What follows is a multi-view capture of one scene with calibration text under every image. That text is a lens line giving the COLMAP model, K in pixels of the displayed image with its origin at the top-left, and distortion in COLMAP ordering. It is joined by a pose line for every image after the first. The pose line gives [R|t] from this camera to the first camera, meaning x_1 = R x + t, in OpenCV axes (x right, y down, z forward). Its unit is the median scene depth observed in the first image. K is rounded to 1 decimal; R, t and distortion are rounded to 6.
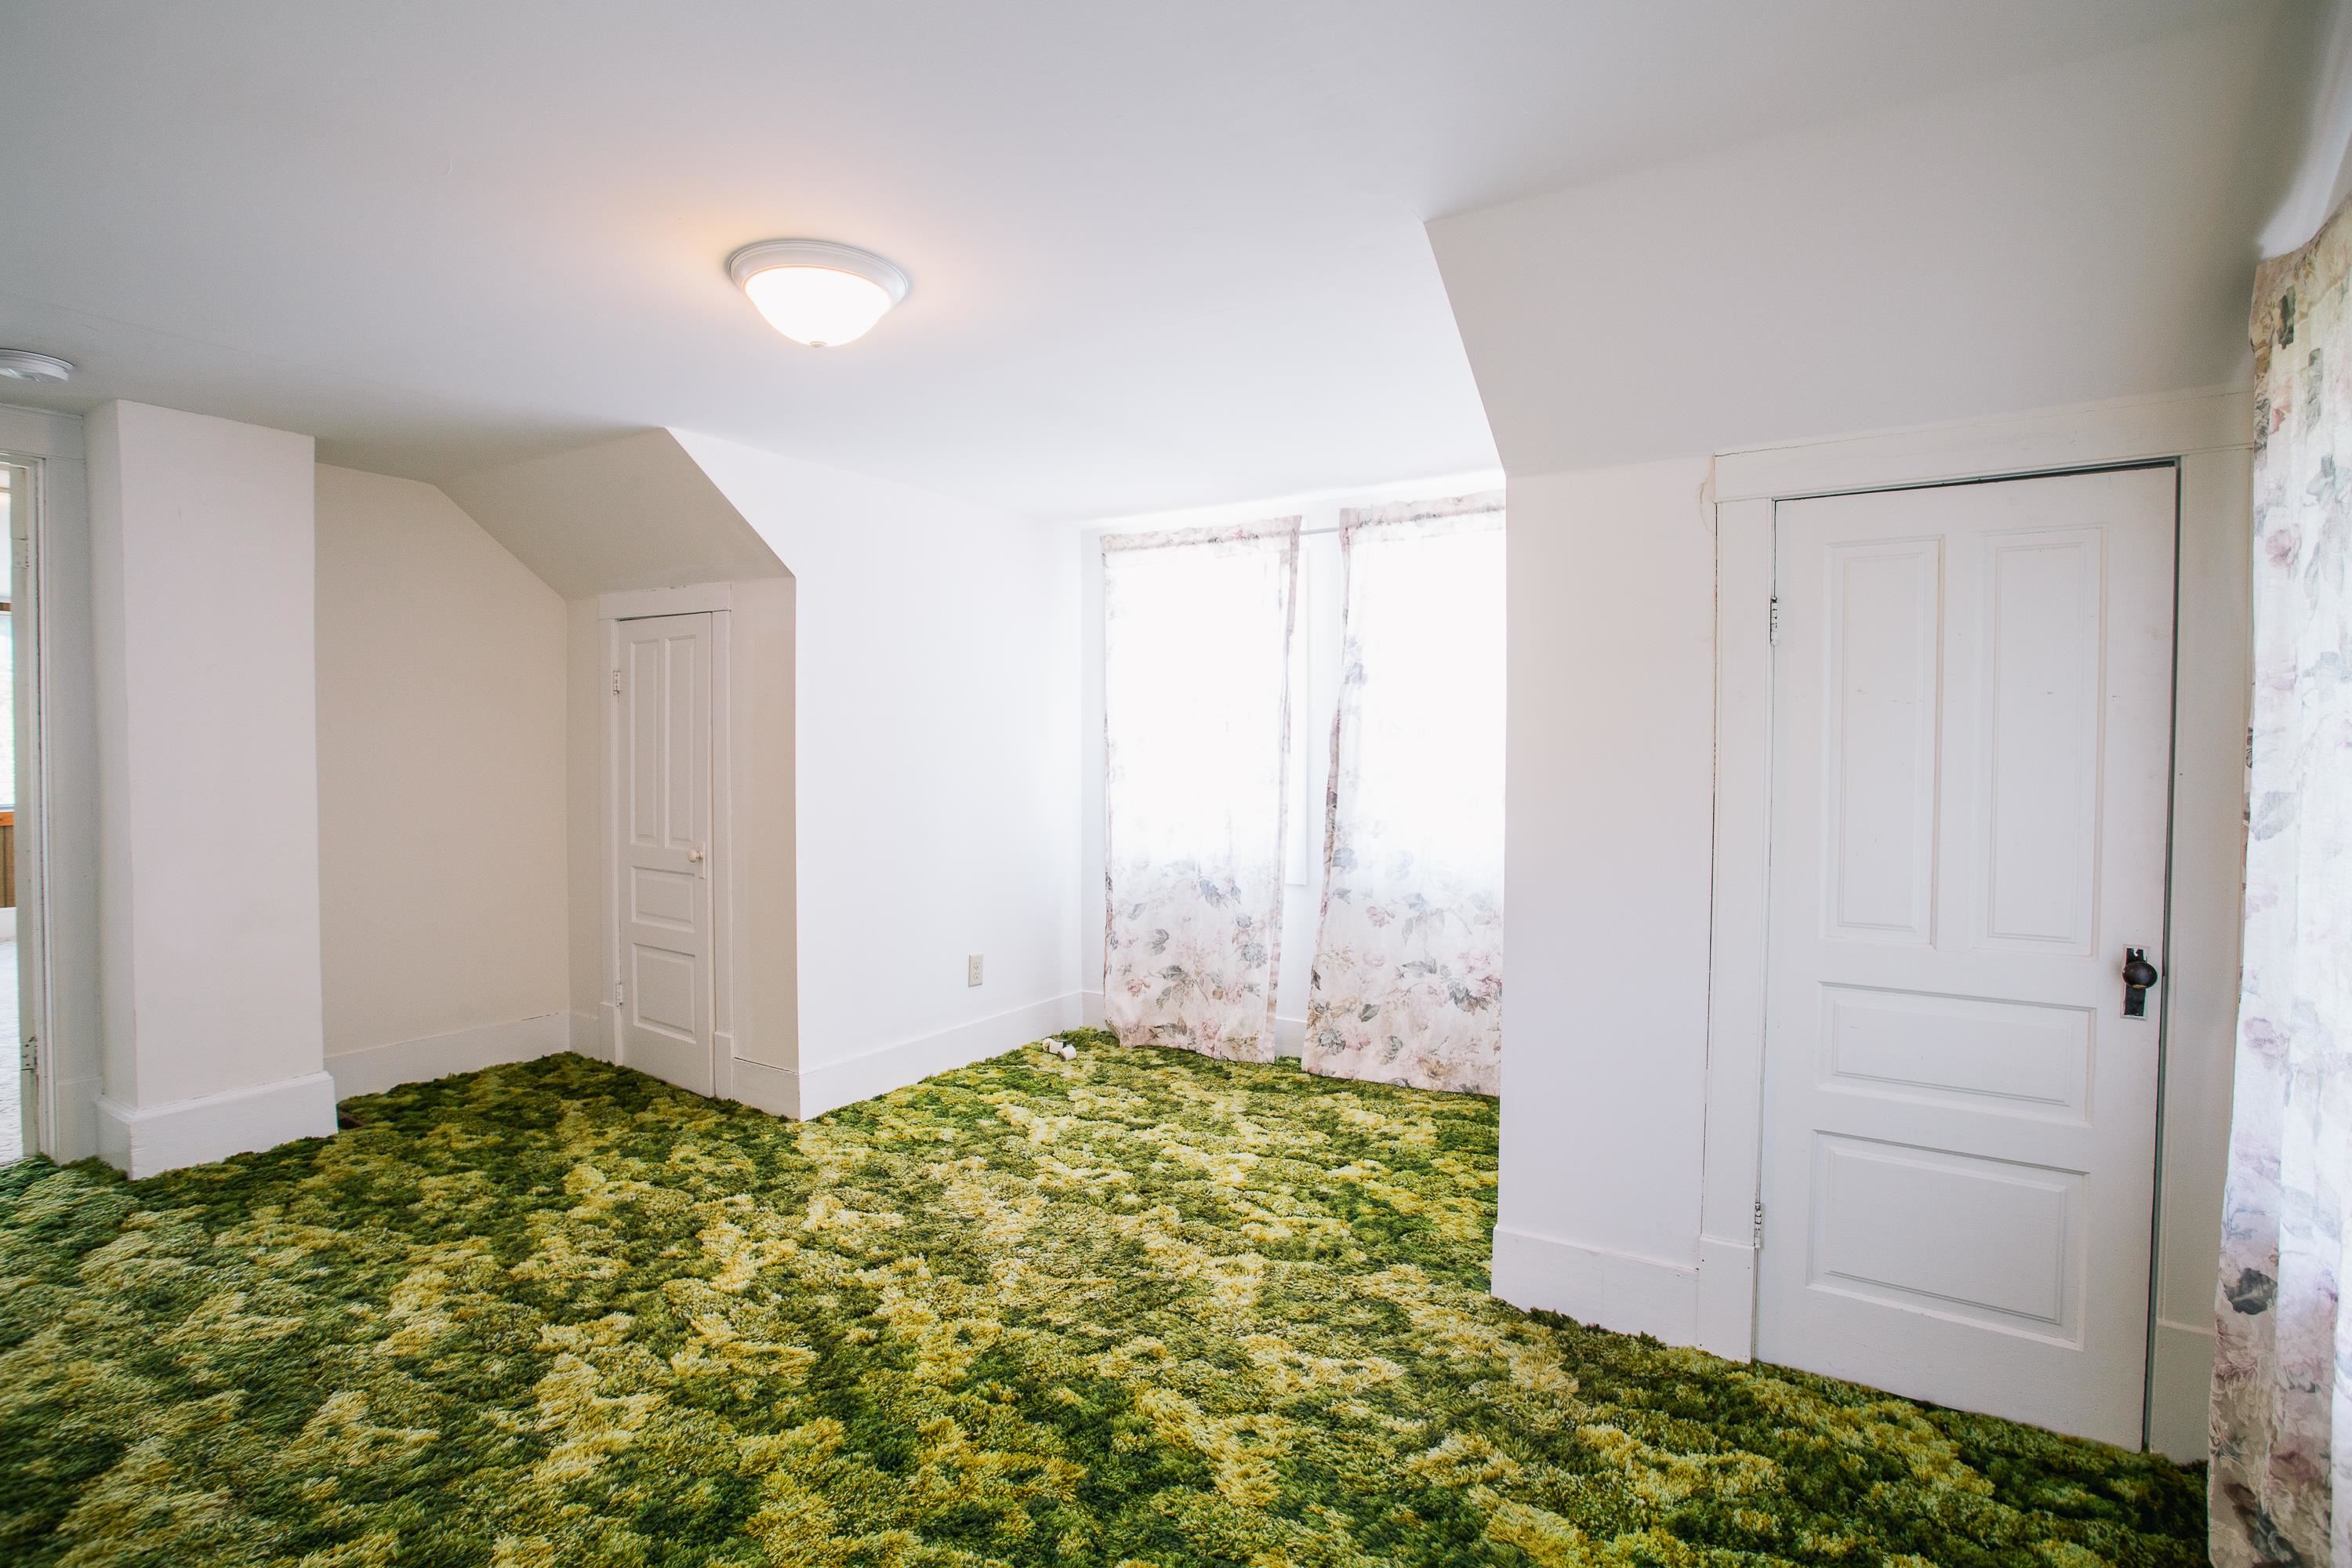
lens RADIAL K [[1143.5, 0, 1191.3], [0, 1143.5, 776.7], [0, 0, 1]] dist [-0.089305, 0.033460]
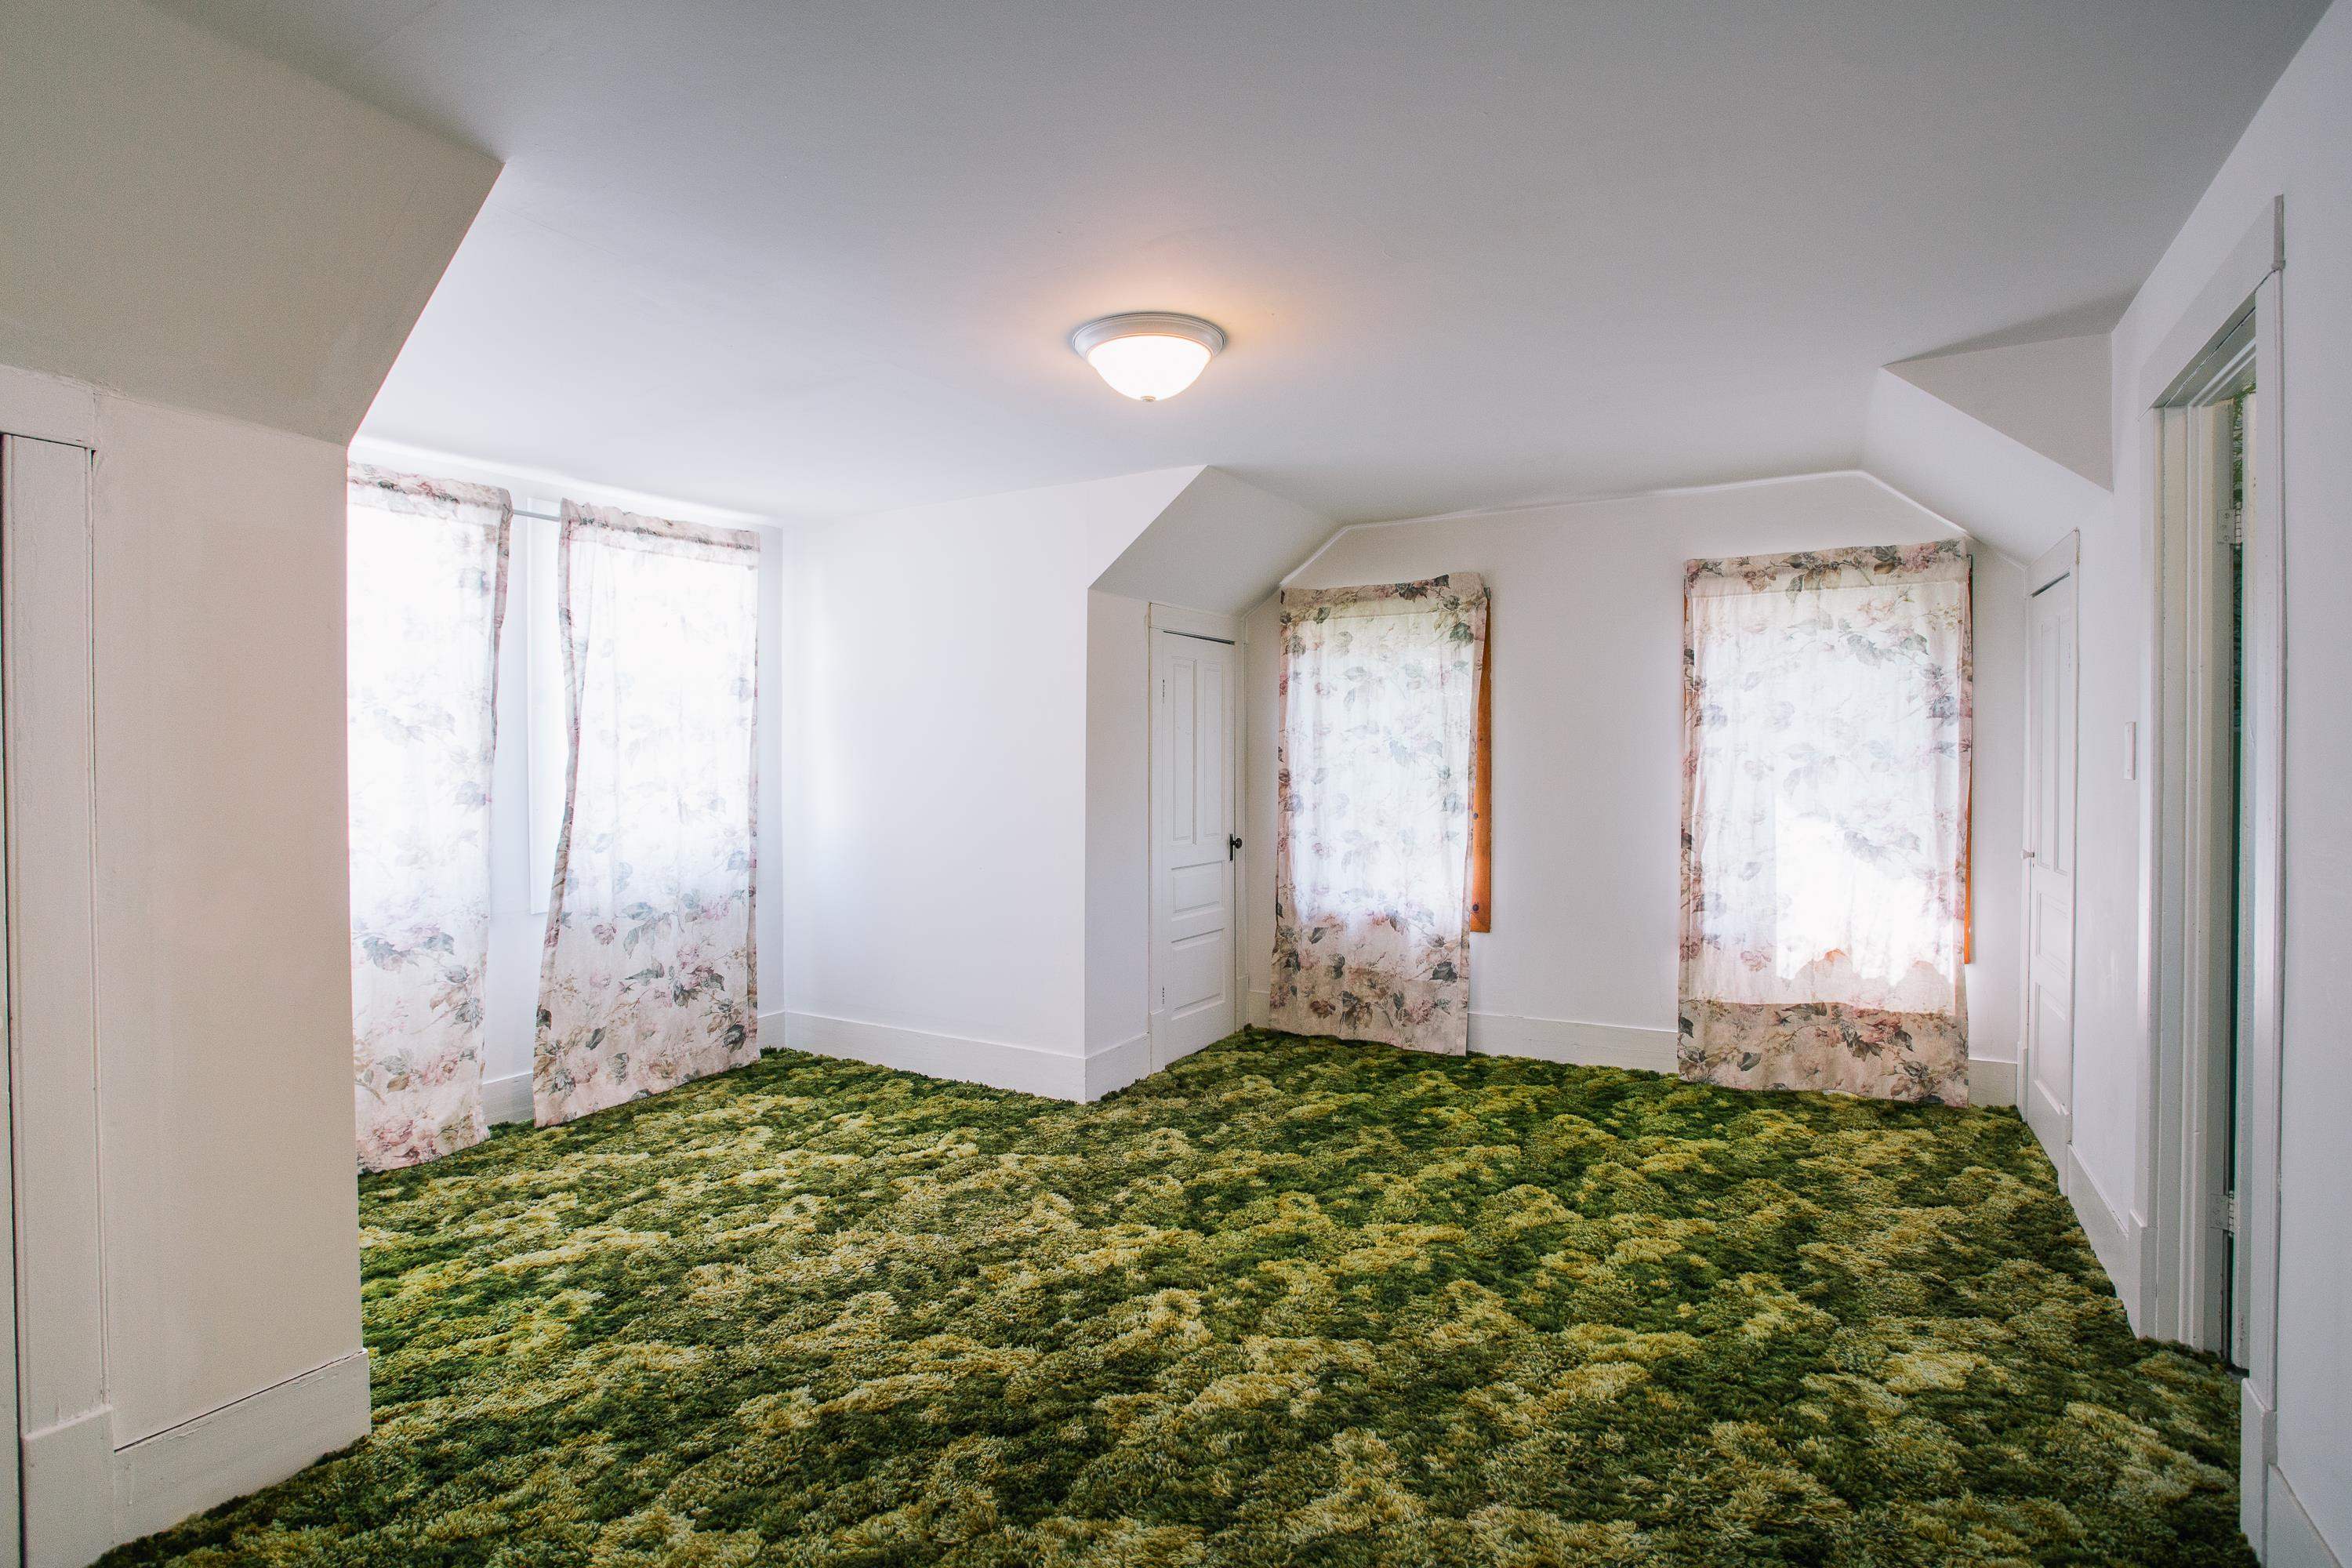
lens RADIAL K [[1143.5, 0, 1191.3], [0, 1143.5, 776.7], [0, 0, 1]] dist [-0.089305, 0.033460]
pose [[-0.049039, -0.016869, 0.998654, -0.883709], [0.031428, 0.999336, 0.018424, -0.012973], [-0.998302, 0.032289, -0.048477, 0.606358]]
